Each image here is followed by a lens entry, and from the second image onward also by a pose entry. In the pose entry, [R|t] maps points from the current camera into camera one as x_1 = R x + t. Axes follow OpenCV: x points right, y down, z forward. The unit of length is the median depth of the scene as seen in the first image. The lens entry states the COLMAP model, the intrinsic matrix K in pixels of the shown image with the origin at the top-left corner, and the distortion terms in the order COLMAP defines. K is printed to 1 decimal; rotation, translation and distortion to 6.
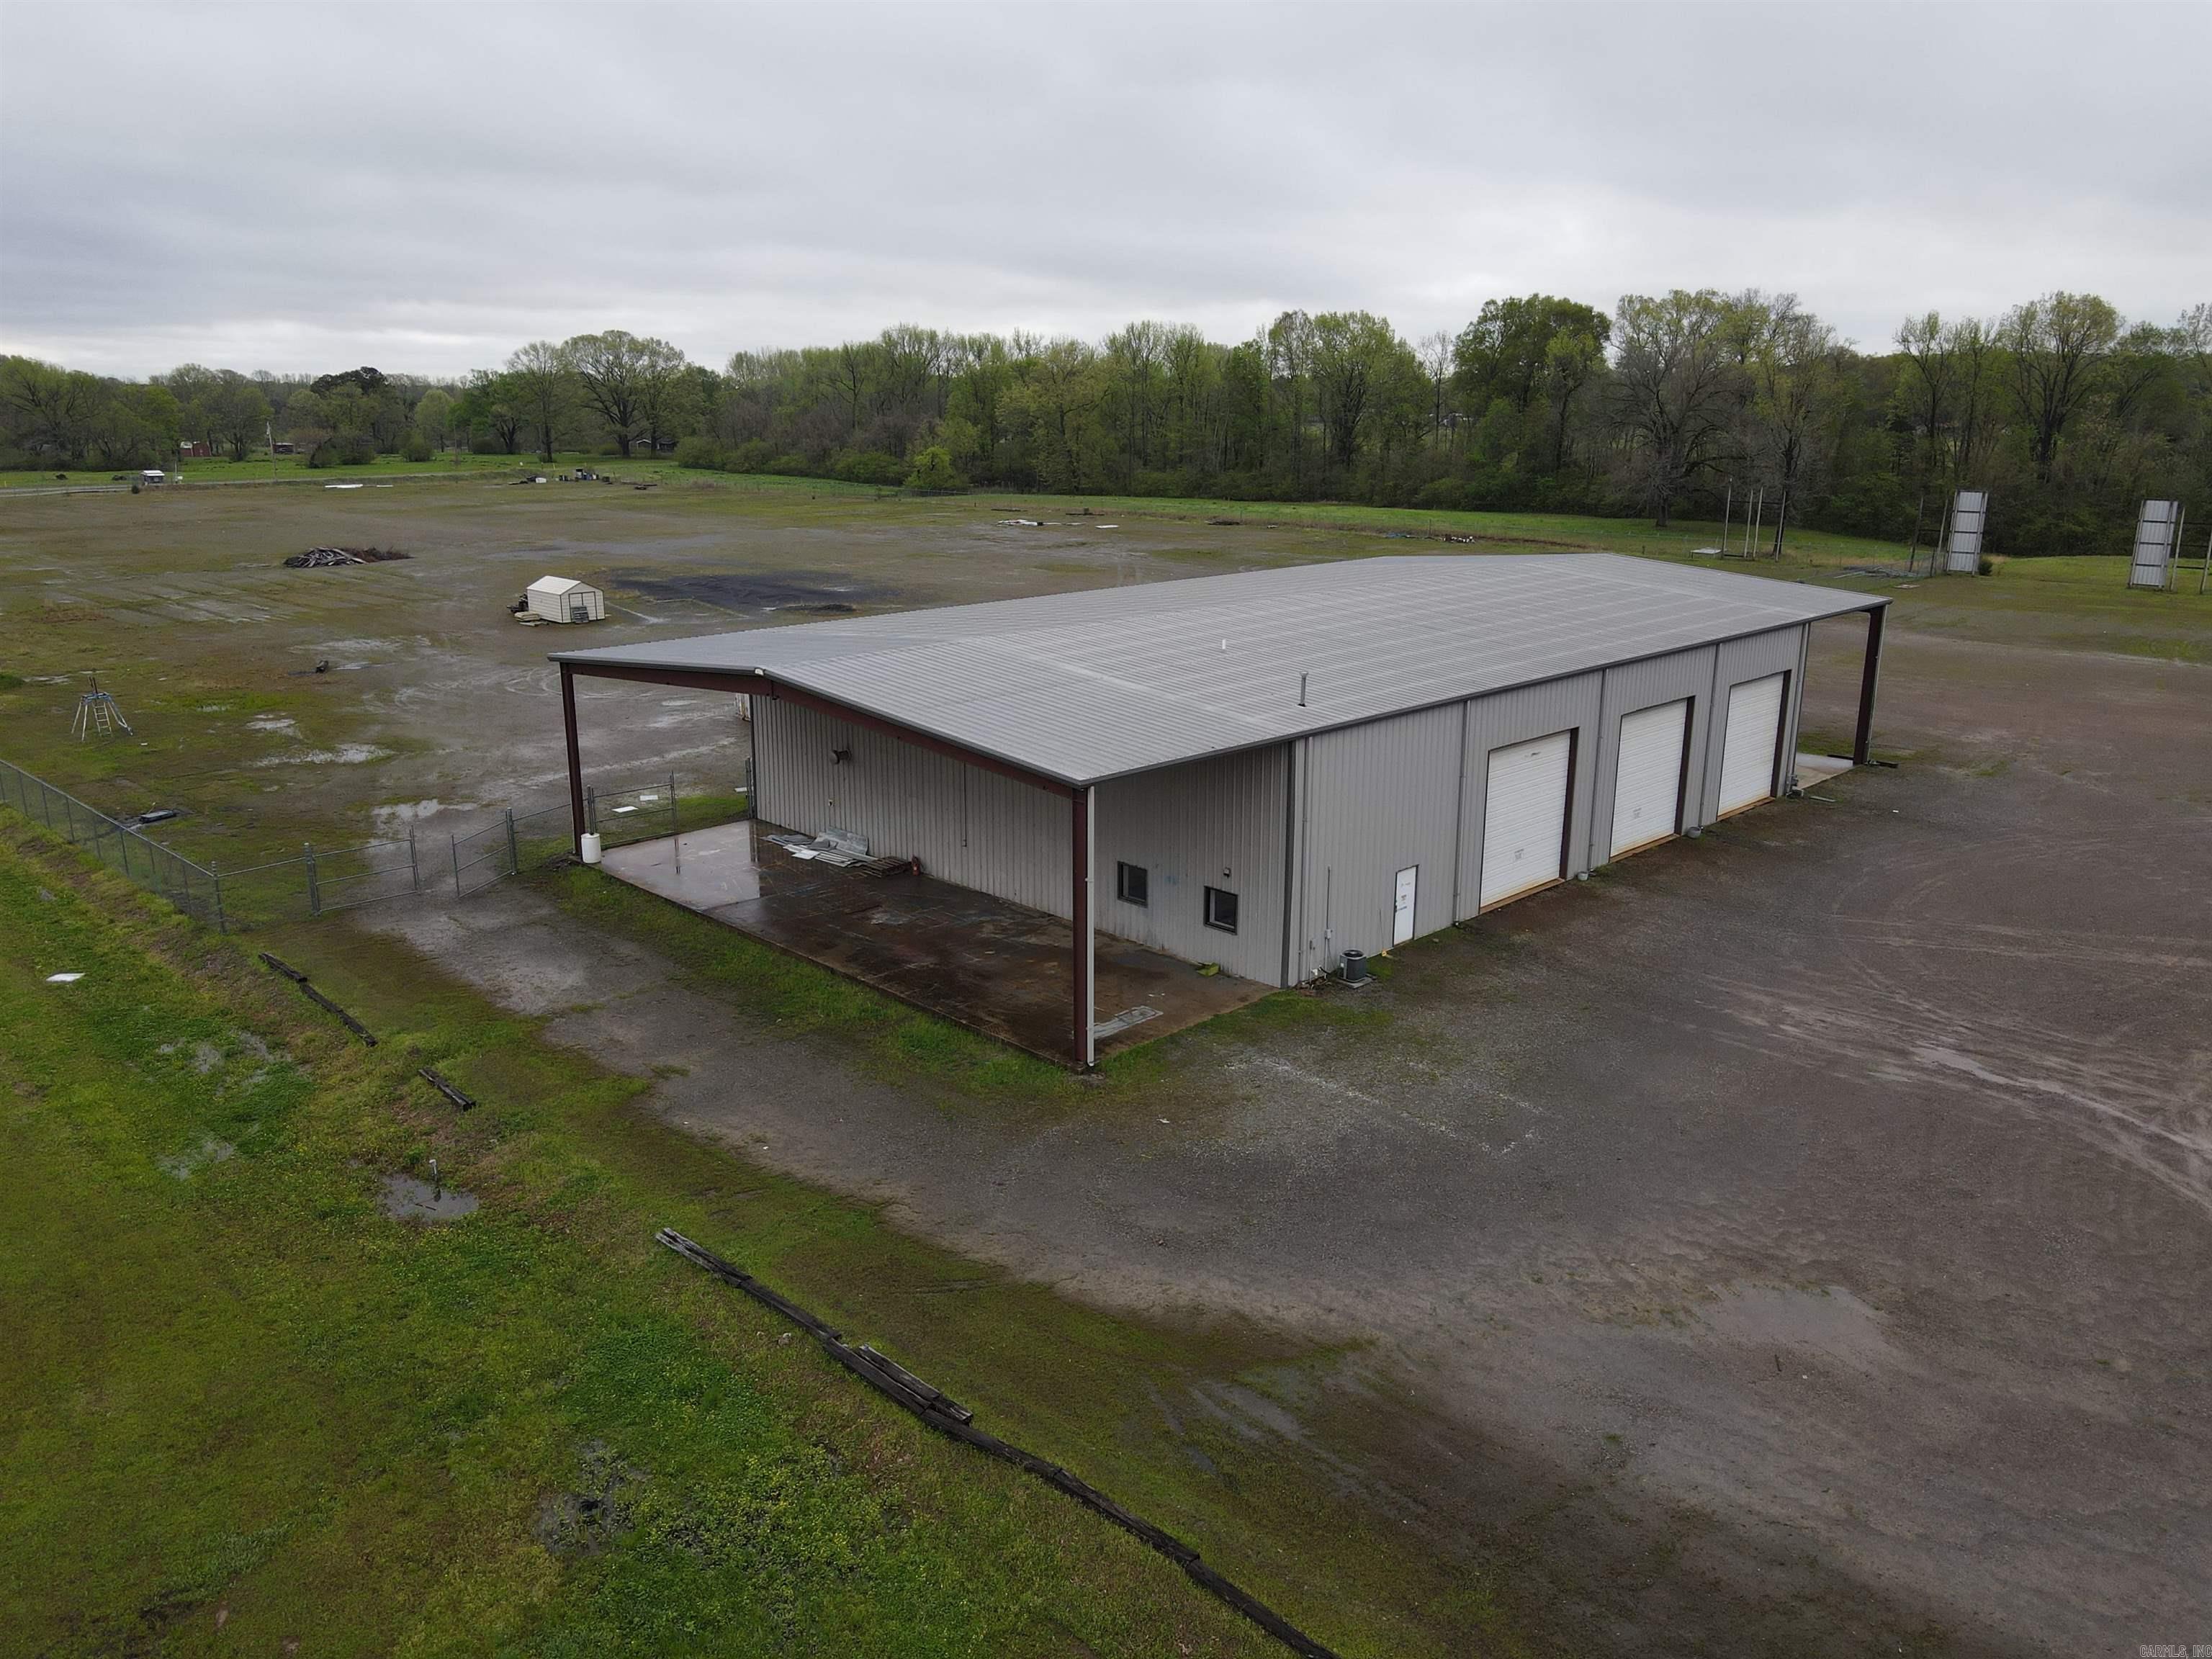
lens RADIAL K [[1626.3, 0, 1092.1], [0, 1626.3, 829.2], [0, 0, 1]] dist [0.005498, 0.020247]
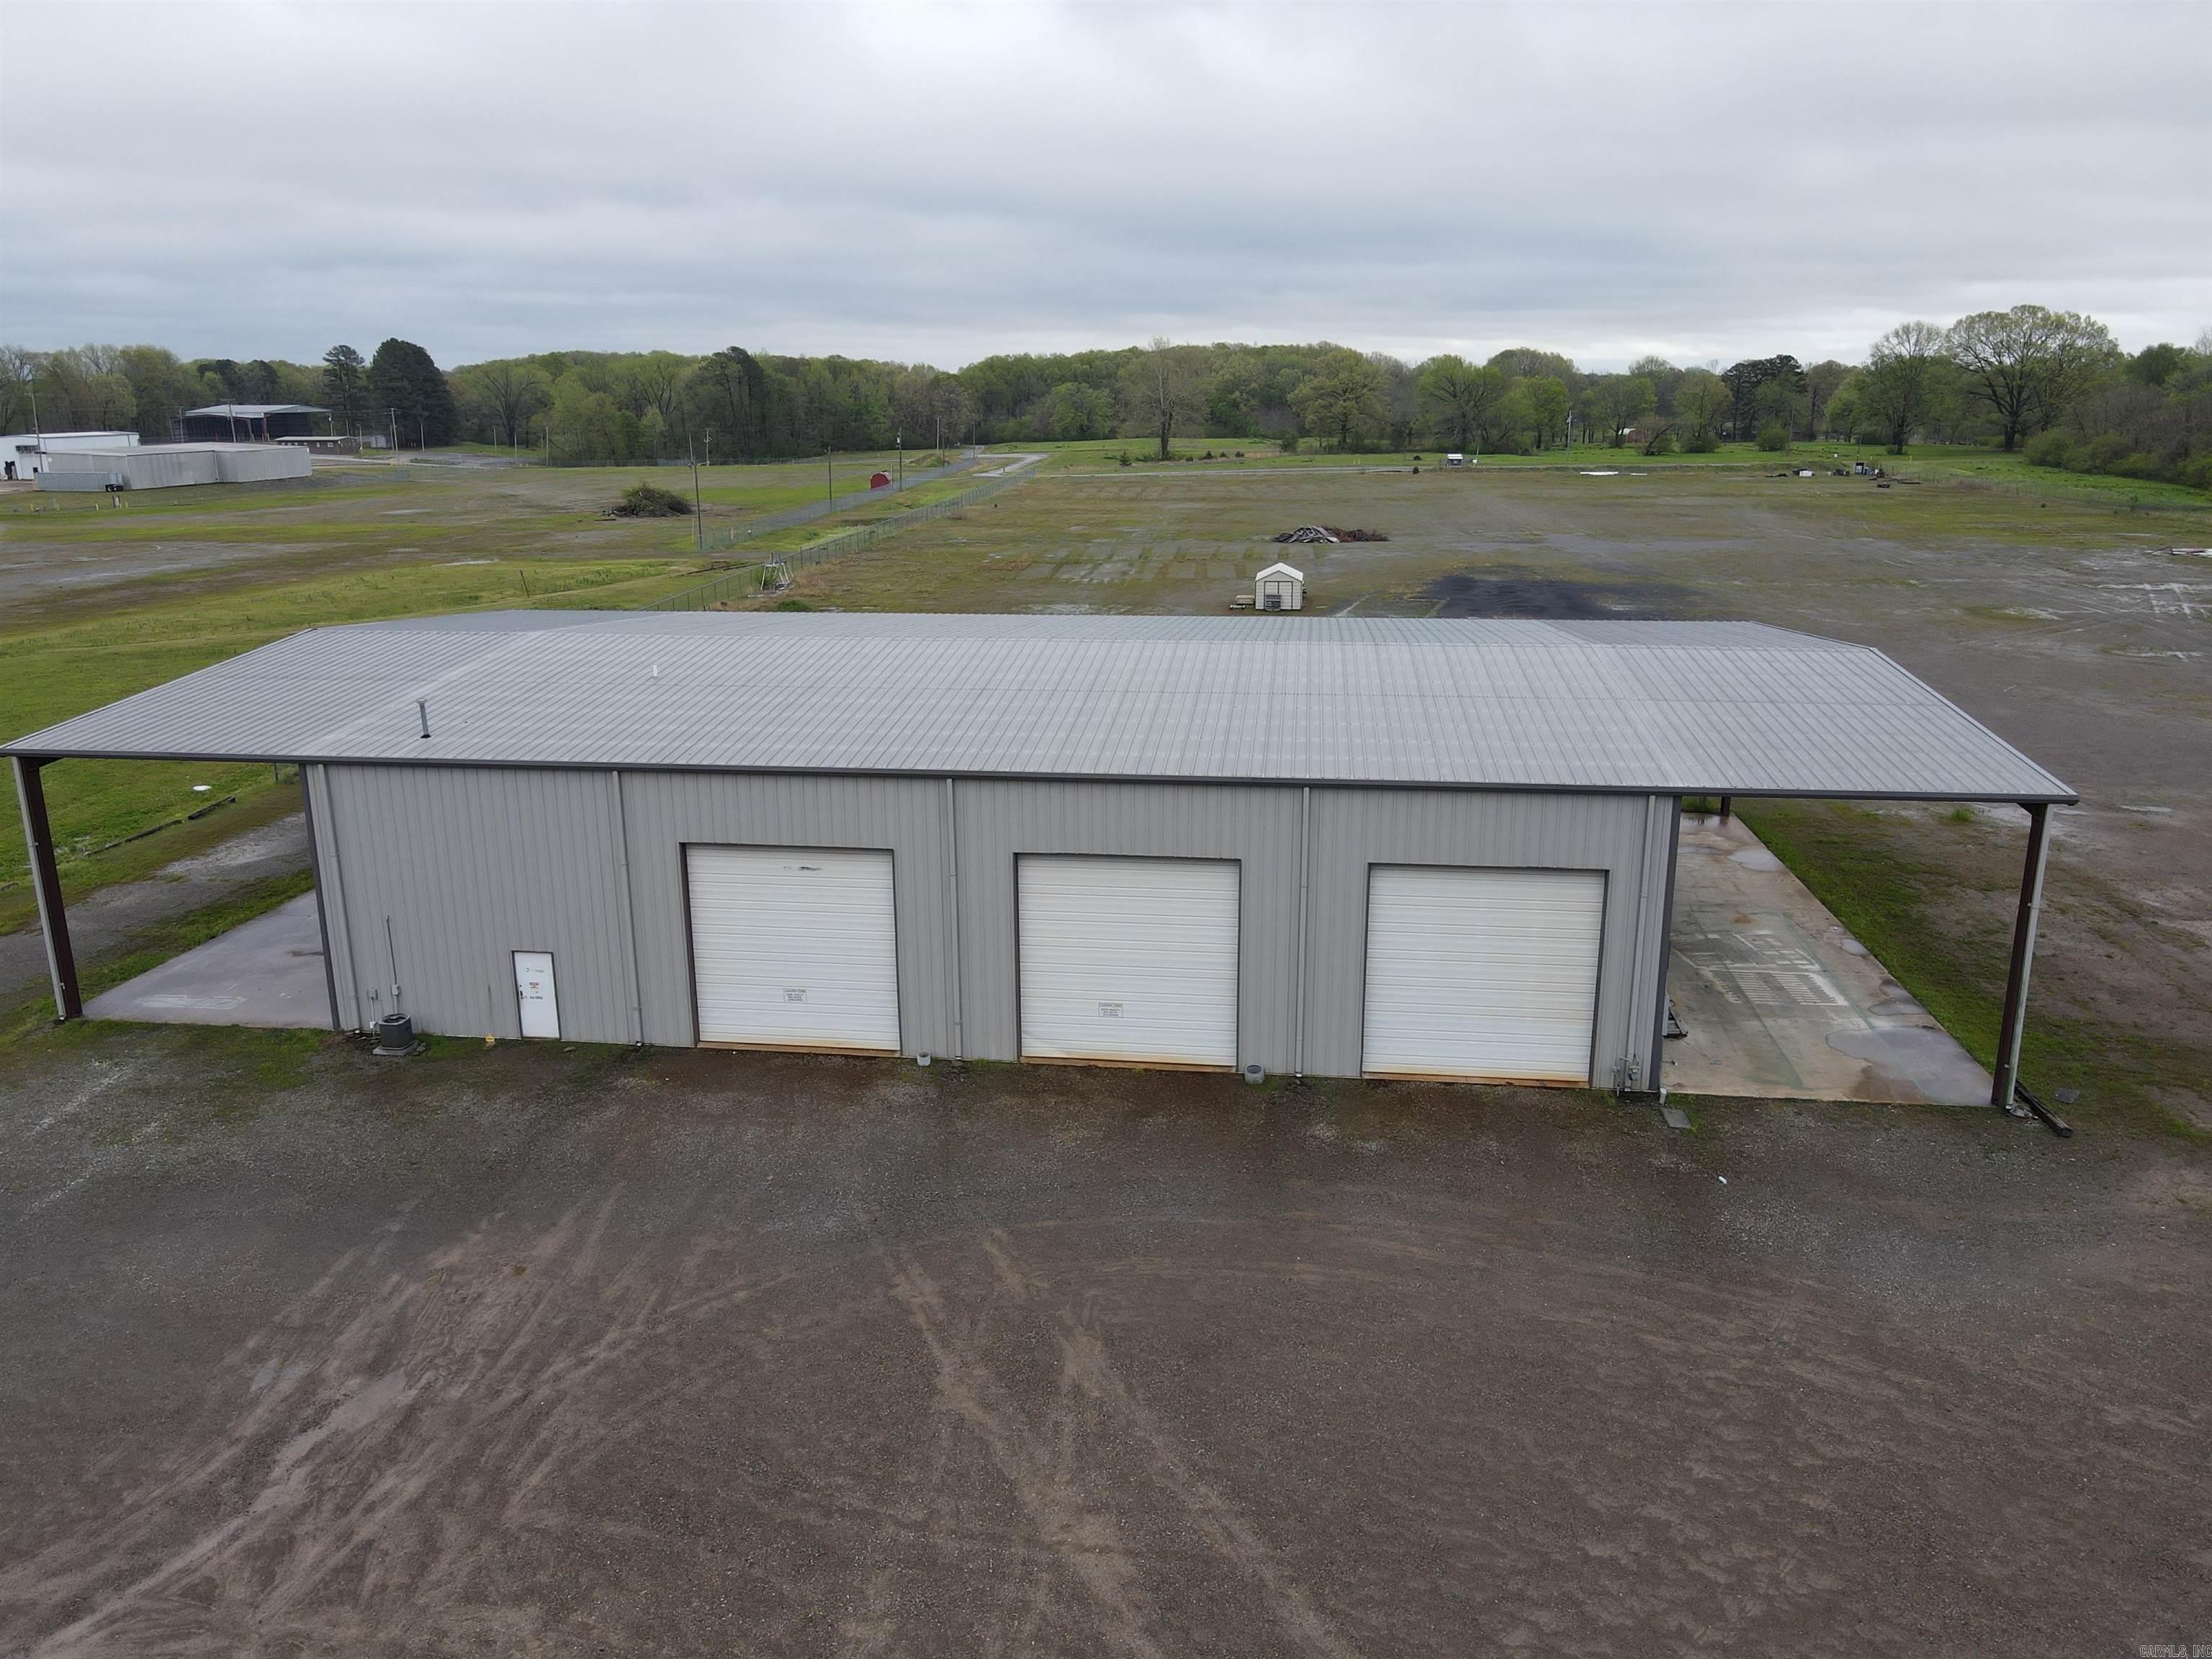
lens RADIAL K [[1626.3, 0, 1092.3], [0, 1626.3, 826.5], [0, 0, 1]] dist [0.005498, 0.020247]
pose [[0.617637, 0.201331, -0.760256, 0.831173], [-0.197061, 0.975458, 0.098226, -0.148773], [0.761374, 0.089149, 0.642154, 0.561052]]
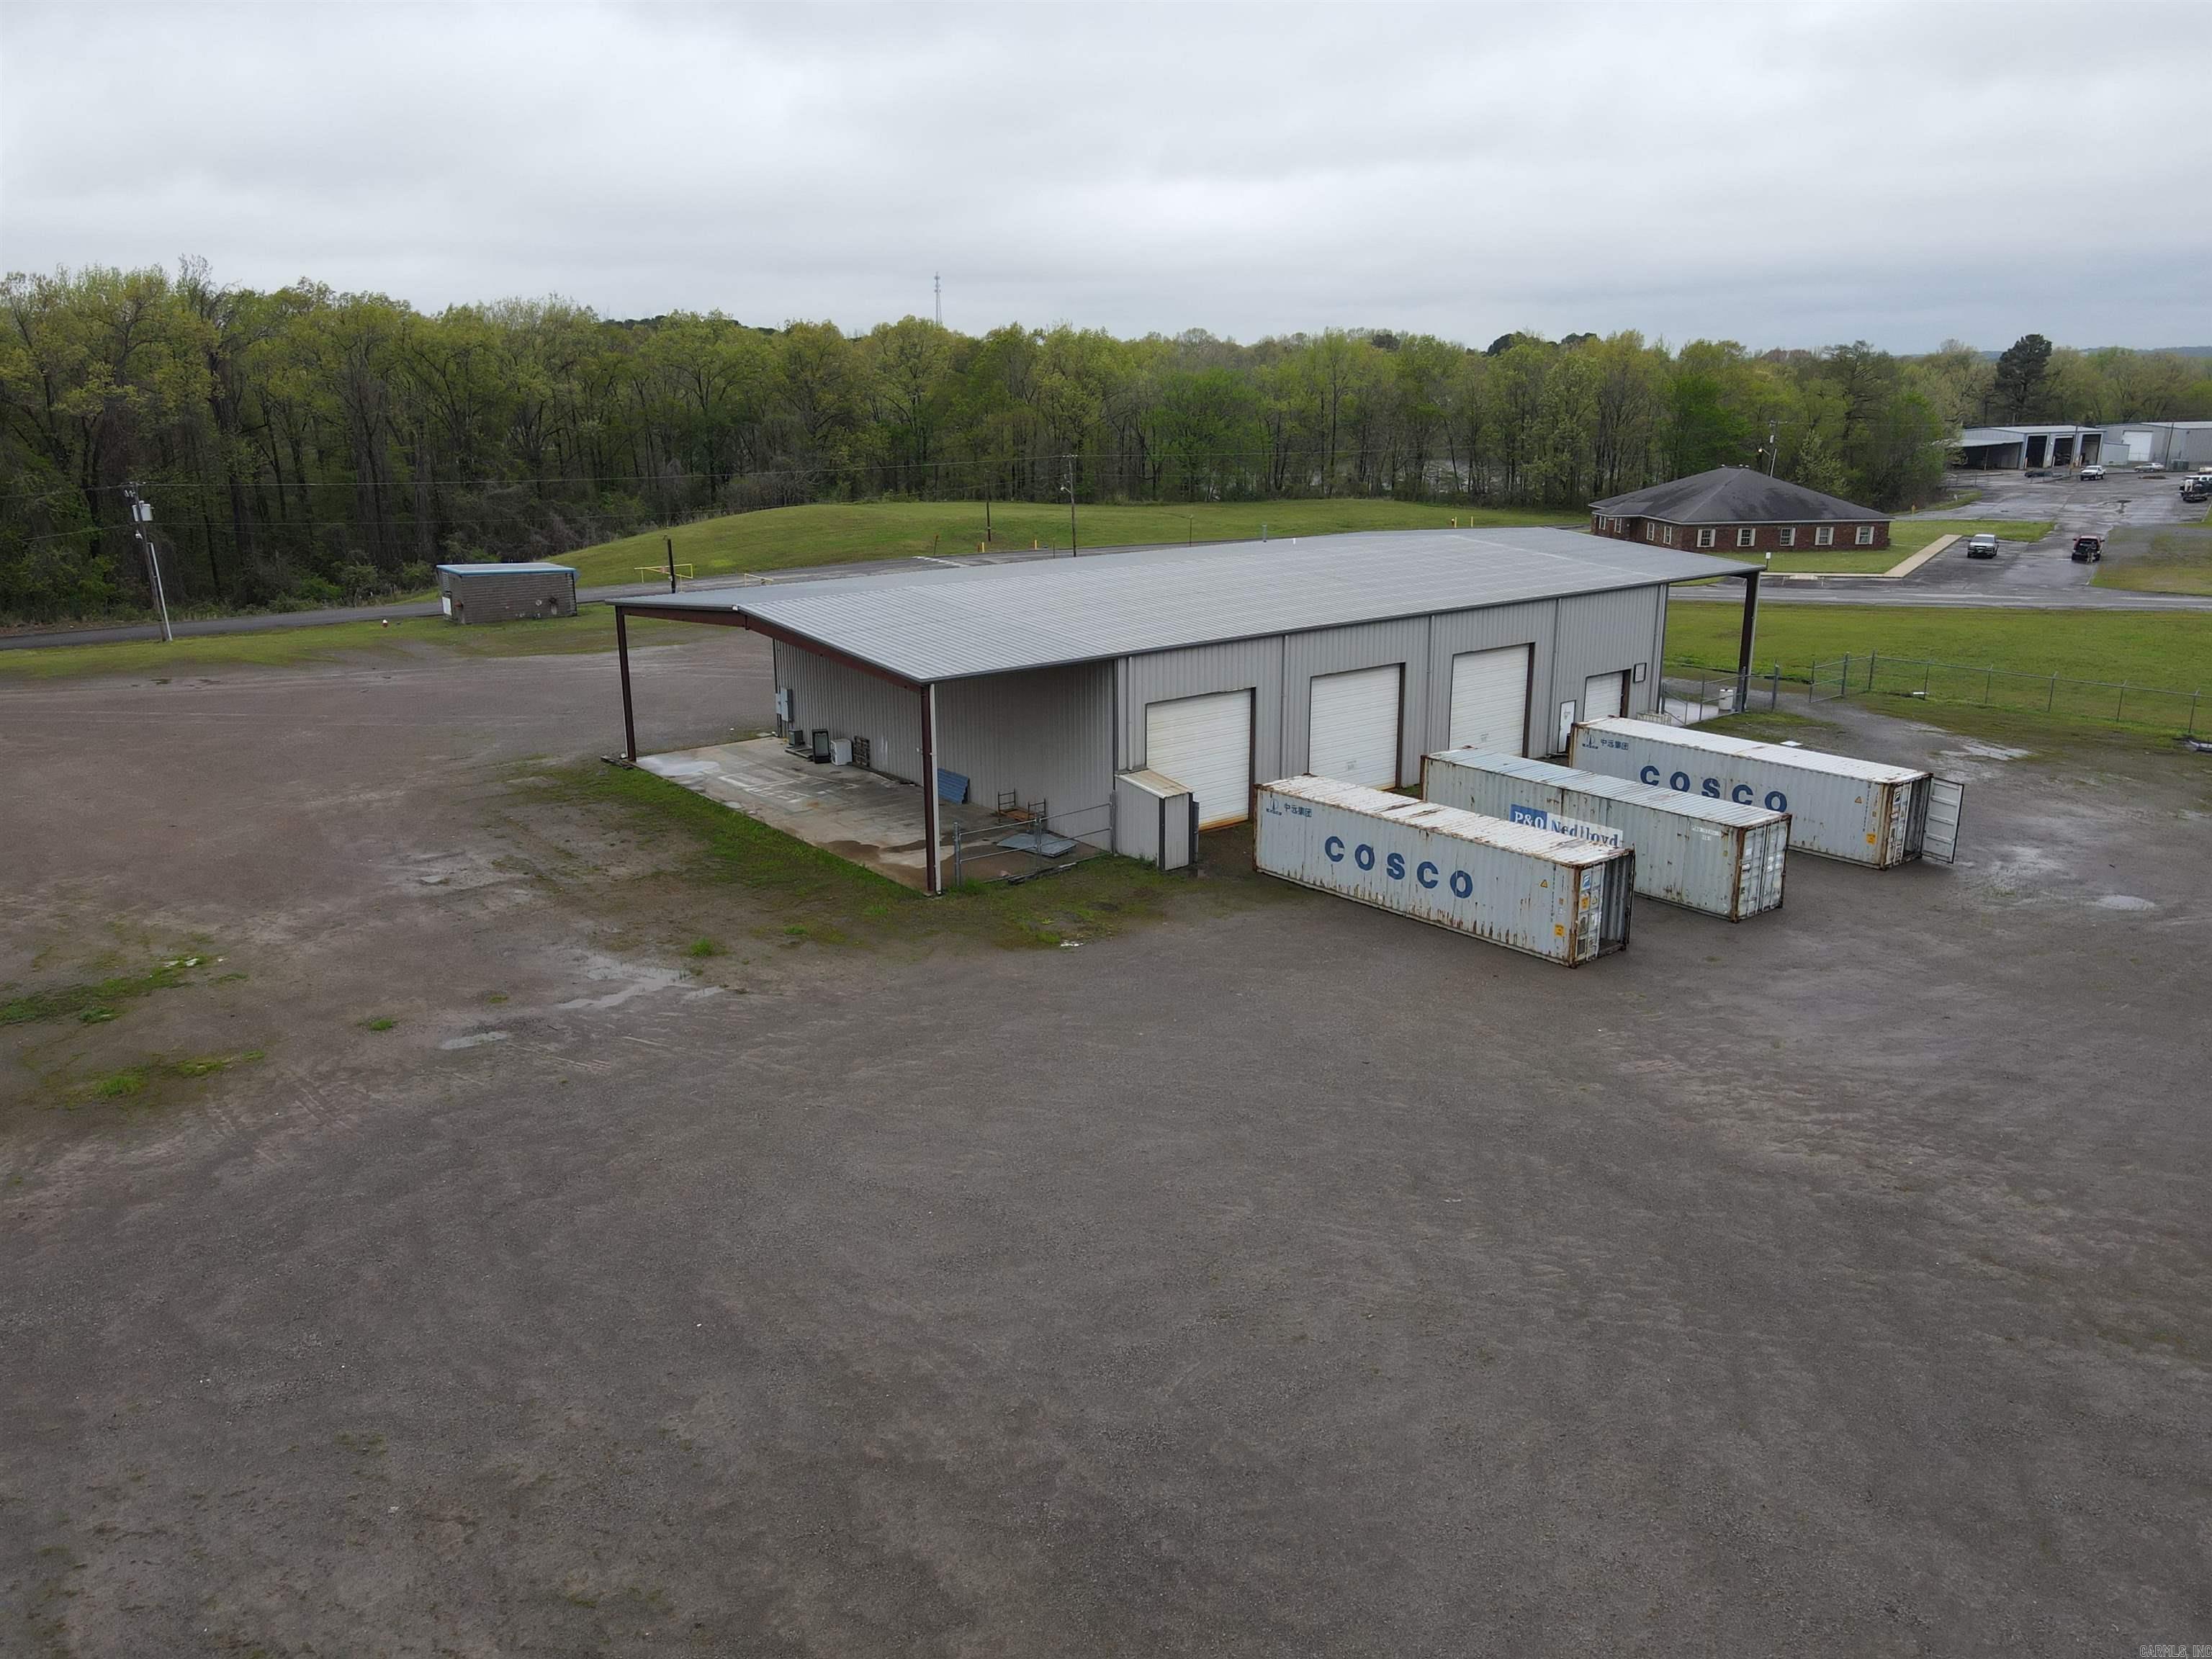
lens RADIAL K [[1626.3, 0, 1092.4], [0, 1626.3, 821.3], [0, 0, 1]] dist [0.005498, 0.020247]
pose [[-0.992957, -0.020364, 0.116713, 0.078230], [0.041066, 0.864887, 0.500284, -0.633097], [-0.111131, 0.501554, -0.857959, 2.329980]]
